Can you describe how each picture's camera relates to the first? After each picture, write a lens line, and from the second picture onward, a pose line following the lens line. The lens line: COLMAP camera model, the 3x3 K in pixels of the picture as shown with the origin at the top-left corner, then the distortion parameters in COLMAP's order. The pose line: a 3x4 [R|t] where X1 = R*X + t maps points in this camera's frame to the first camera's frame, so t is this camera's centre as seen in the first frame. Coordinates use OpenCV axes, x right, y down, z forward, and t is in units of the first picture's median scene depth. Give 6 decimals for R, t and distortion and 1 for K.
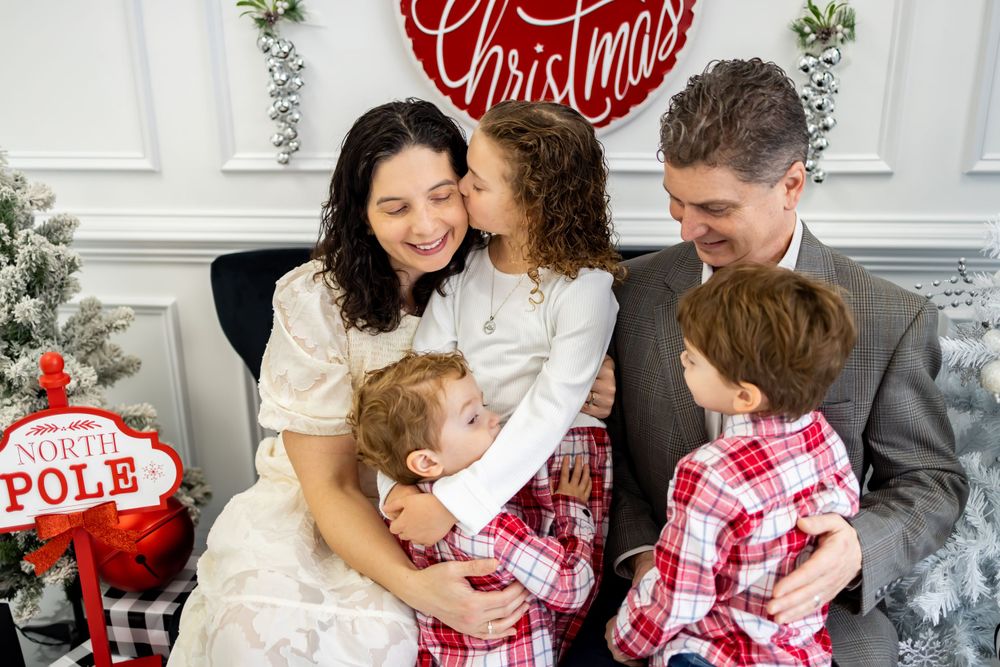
lens RADIAL K [[982.5, 0, 503.2], [0, 982.5, 324.9], [0, 0, 1]] dist [-0.000147, 0.022457]
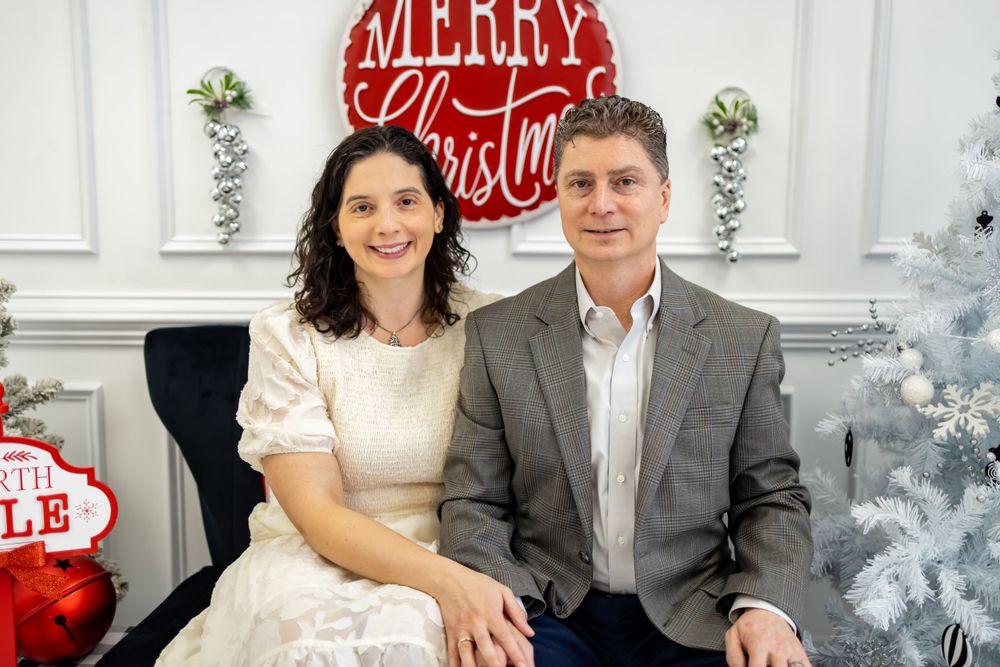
lens RADIAL K [[986.6, 0, 482.9], [0, 986.6, 335.6], [0, 0, 1]] dist [-0.000761, 0.011823]
pose [[0.996132, 0.006161, 0.087652, -0.045785], [0.011836, 0.979039, -0.203328, 0.151007], [-0.087068, 0.203579, 0.975179, -0.009668]]
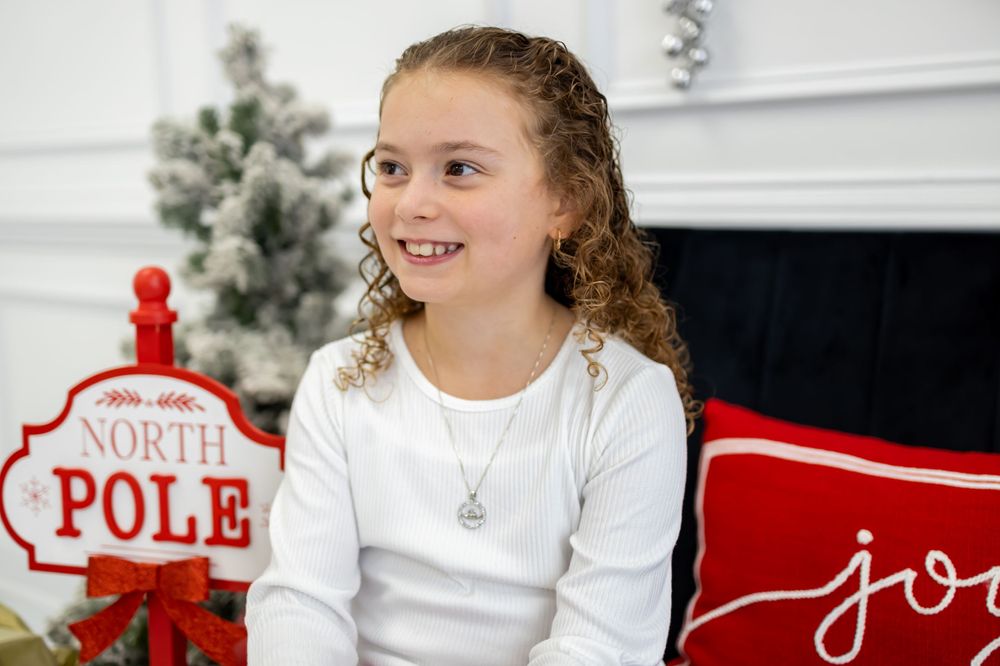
lens RADIAL K [[1059.6, 0, 477.3], [0, 1059.6, 334.5], [0, 0, 1]] dist [0.001560, -0.004100]
pose [[0.847970, 0.069362, -0.525487, 0.020174], [-0.168719, 0.975156, -0.143542, 0.097608], [0.502475, 0.210379, 0.838605, 0.461976]]
